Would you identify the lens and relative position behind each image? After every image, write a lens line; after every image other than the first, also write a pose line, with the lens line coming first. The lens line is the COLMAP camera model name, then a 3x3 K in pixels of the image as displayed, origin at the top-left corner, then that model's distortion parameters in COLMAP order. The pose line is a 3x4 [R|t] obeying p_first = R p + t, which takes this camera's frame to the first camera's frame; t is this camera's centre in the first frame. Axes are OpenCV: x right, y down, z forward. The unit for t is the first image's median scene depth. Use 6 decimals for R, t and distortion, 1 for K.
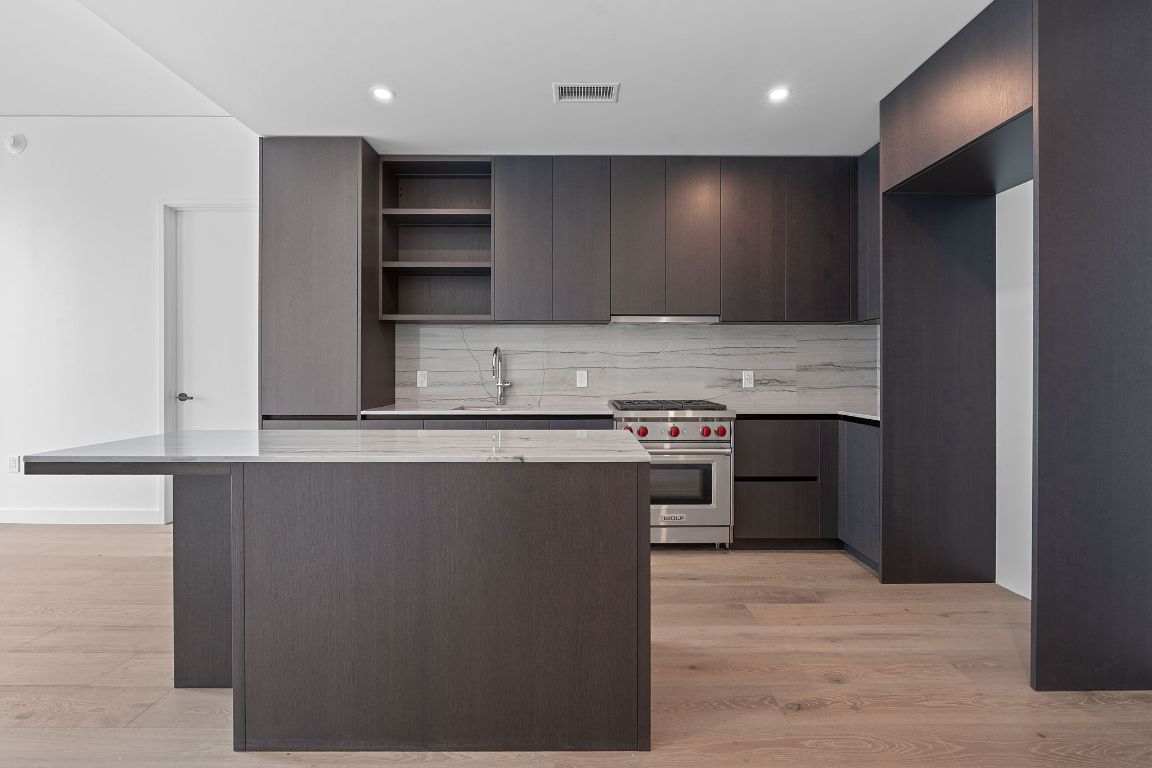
lens RADIAL K [[506.9, 0, 580.0], [0, 506.9, 369.6], [0, 0, 1]] dist [-0.012659, 0.002415]
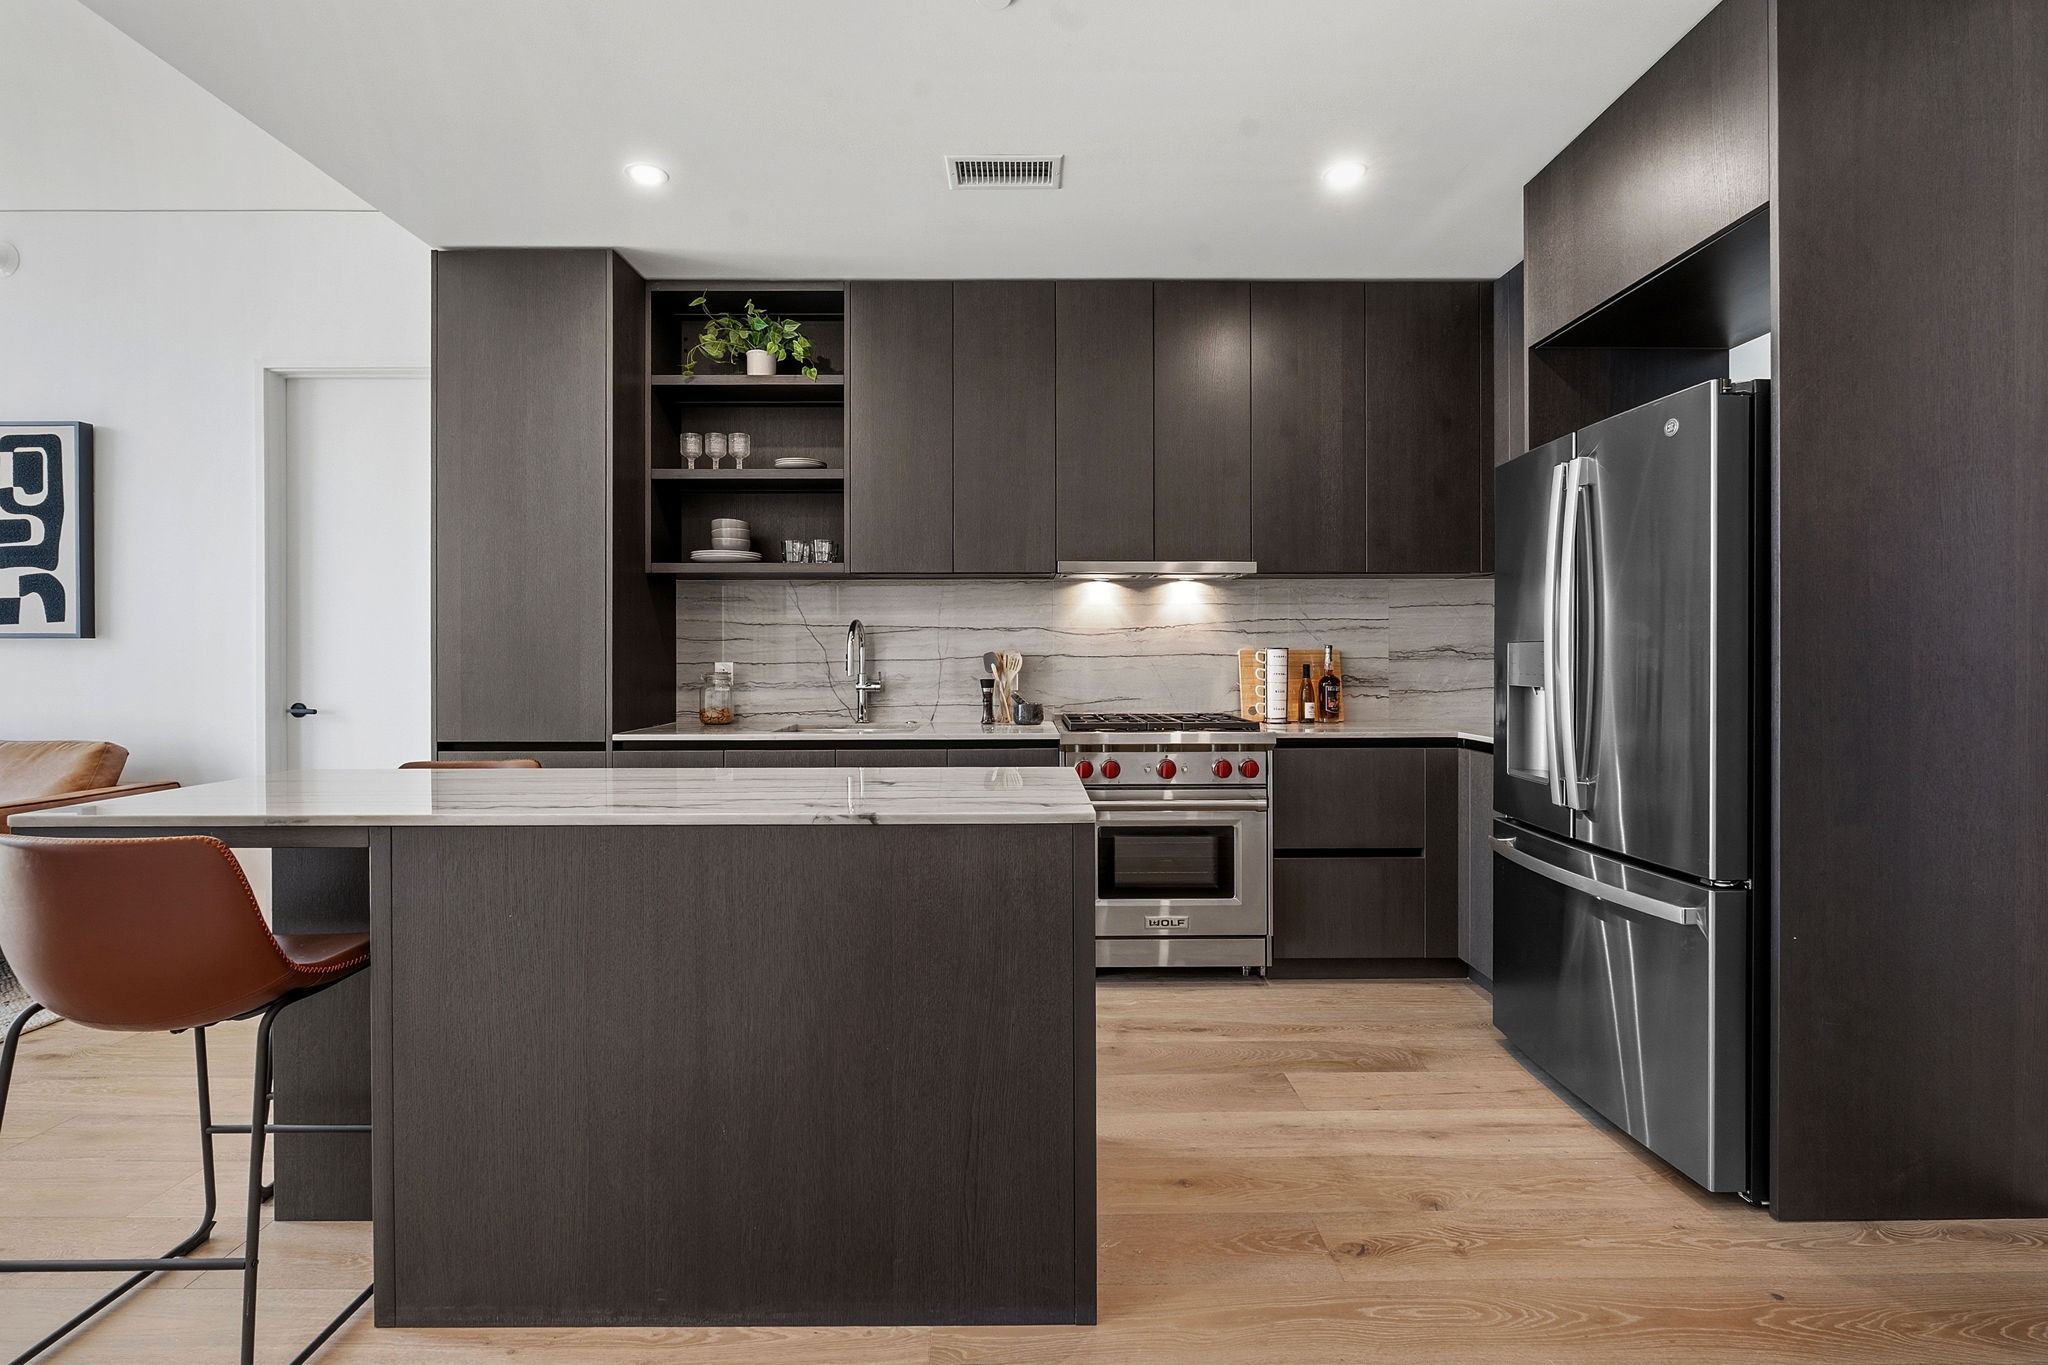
lens RADIAL K [[917.9, 0, 1027.4], [0, 917.9, 654.1], [0, 0, 1]] dist [-0.013142, 0.002672]
pose [[0.999996, -0.002799, 0.000494, 0.030023], [0.002801, 0.999993, -0.002517, -0.003936], [-0.000487, 0.002519, 0.999997, -0.022388]]
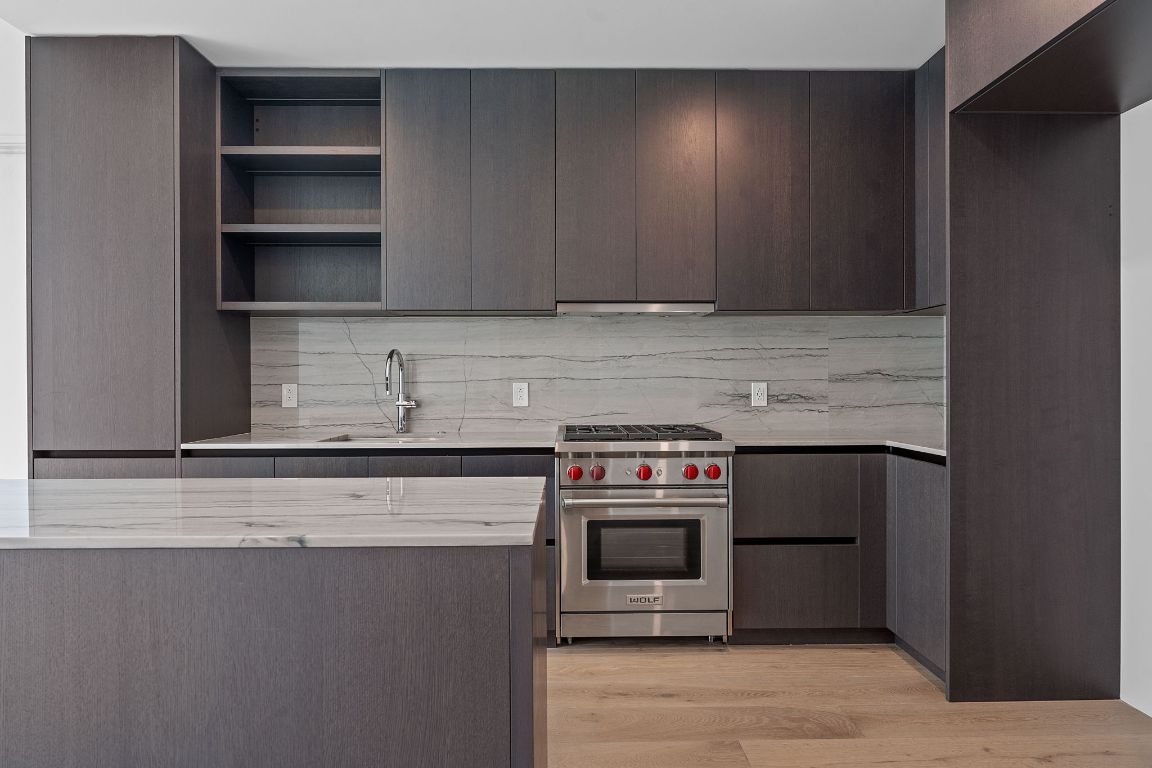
lens RADIAL K [[643.8, 0, 579.0], [0, 643.8, 383.1], [0, 0, 1]] dist [-0.008689, 0.000177]
pose [[0.999943, -0.003922, 0.009947, 0.089208], [0.003898, 0.999989, 0.002484, 0.000648], [-0.009956, -0.002445, 0.999947, 0.138976]]
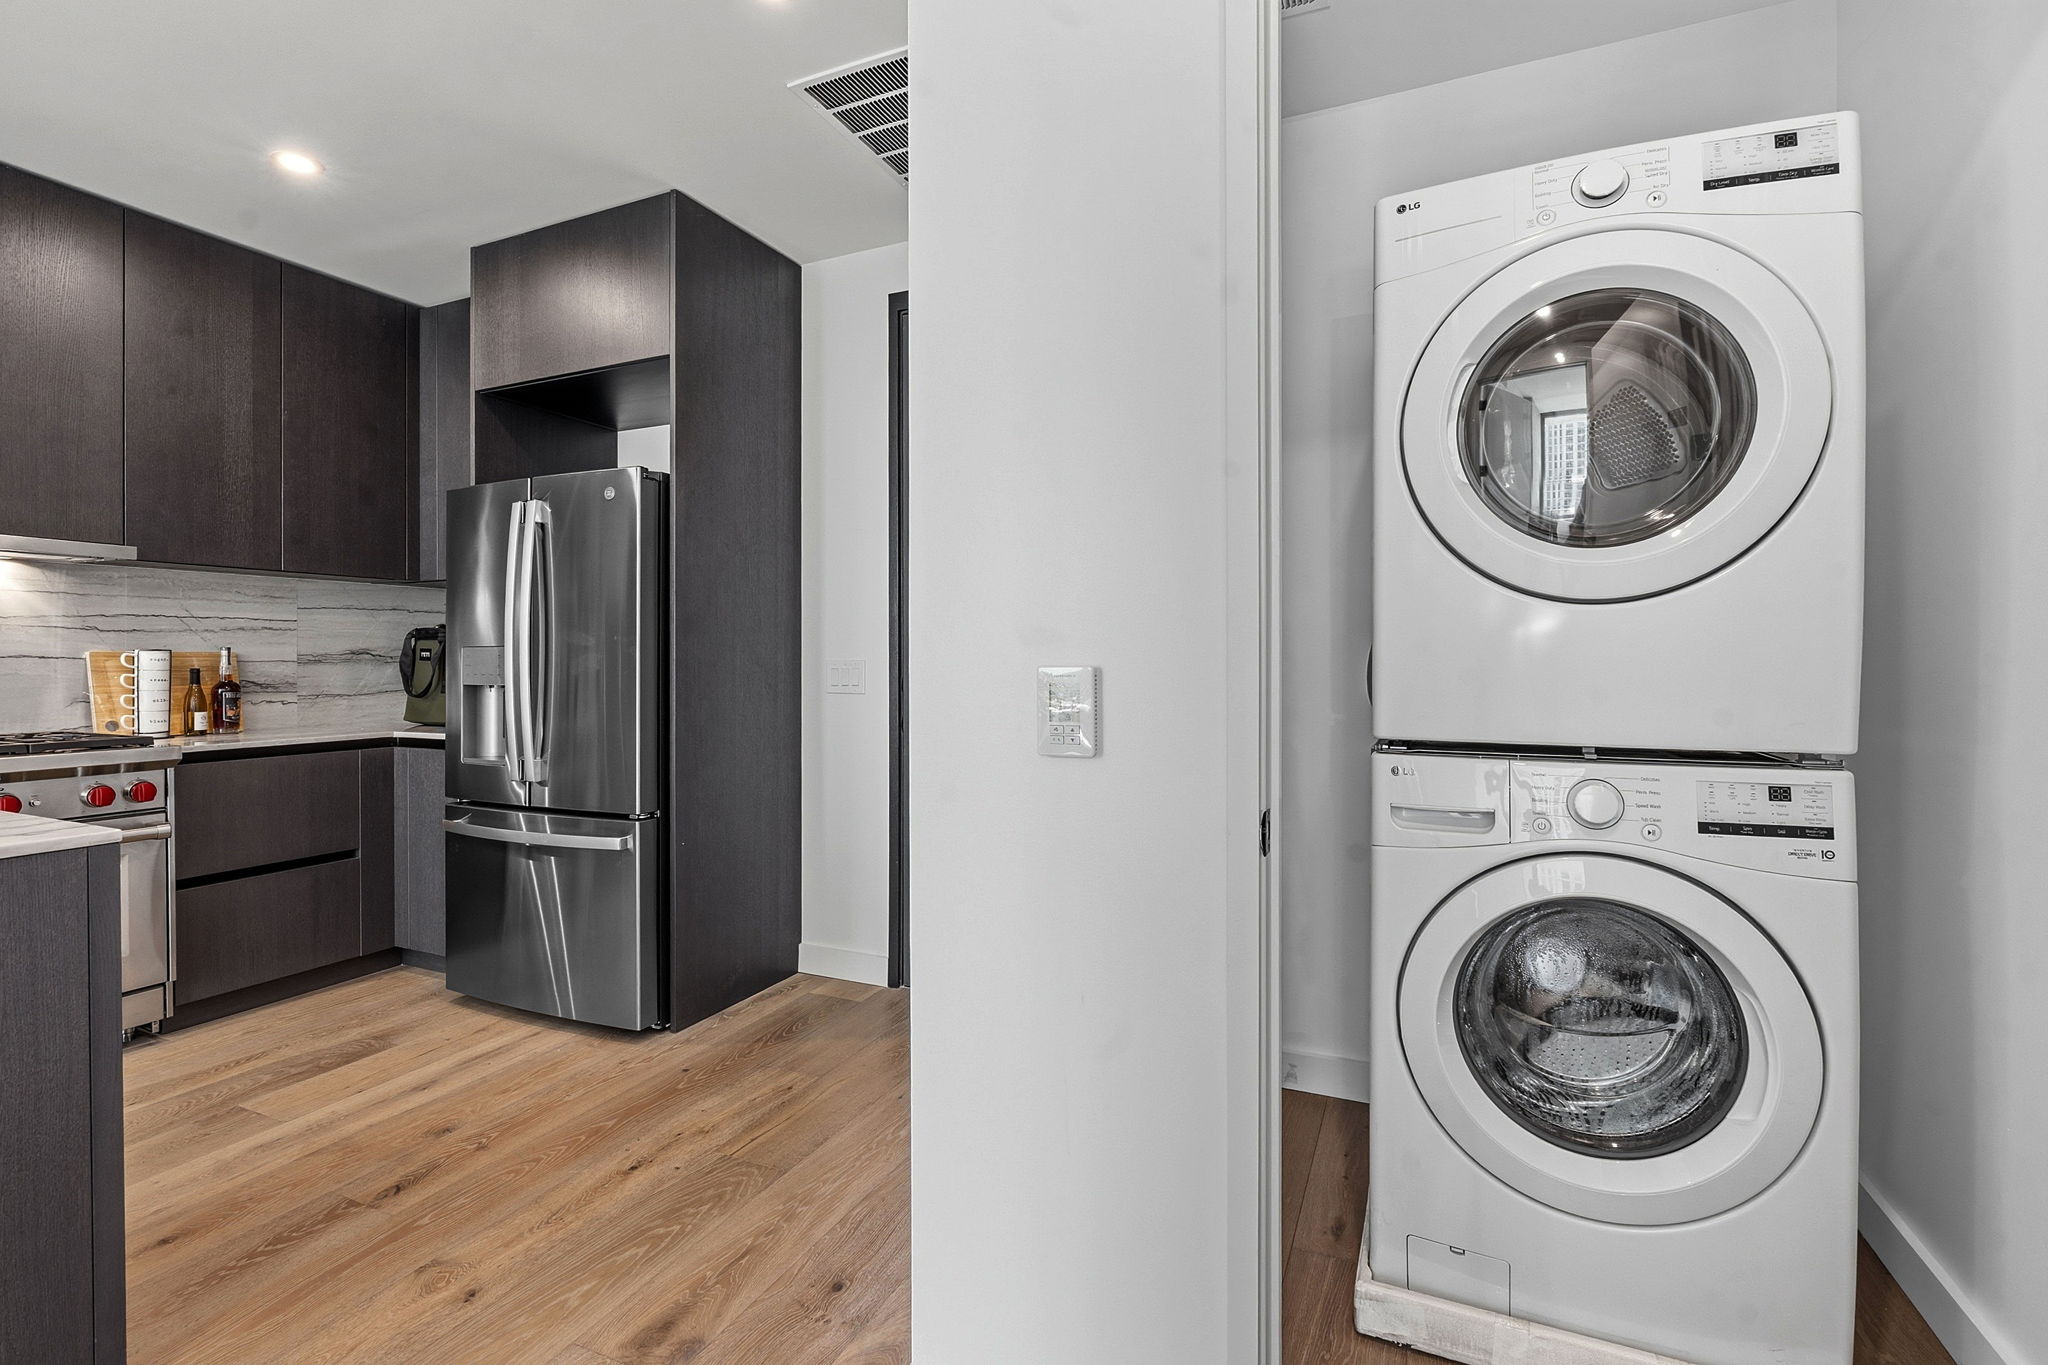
lens RADIAL K [[917.9, 0, 1020.4], [0, 917.9, 662.9], [0, 0, 1]] dist [-0.013142, 0.002672]
pose [[0.413039, -0.004339, 0.910703, -0.158112], [0.001556, 0.999991, 0.004058, -0.001949], [-0.910712, -0.000259, 0.413042, -0.110291]]
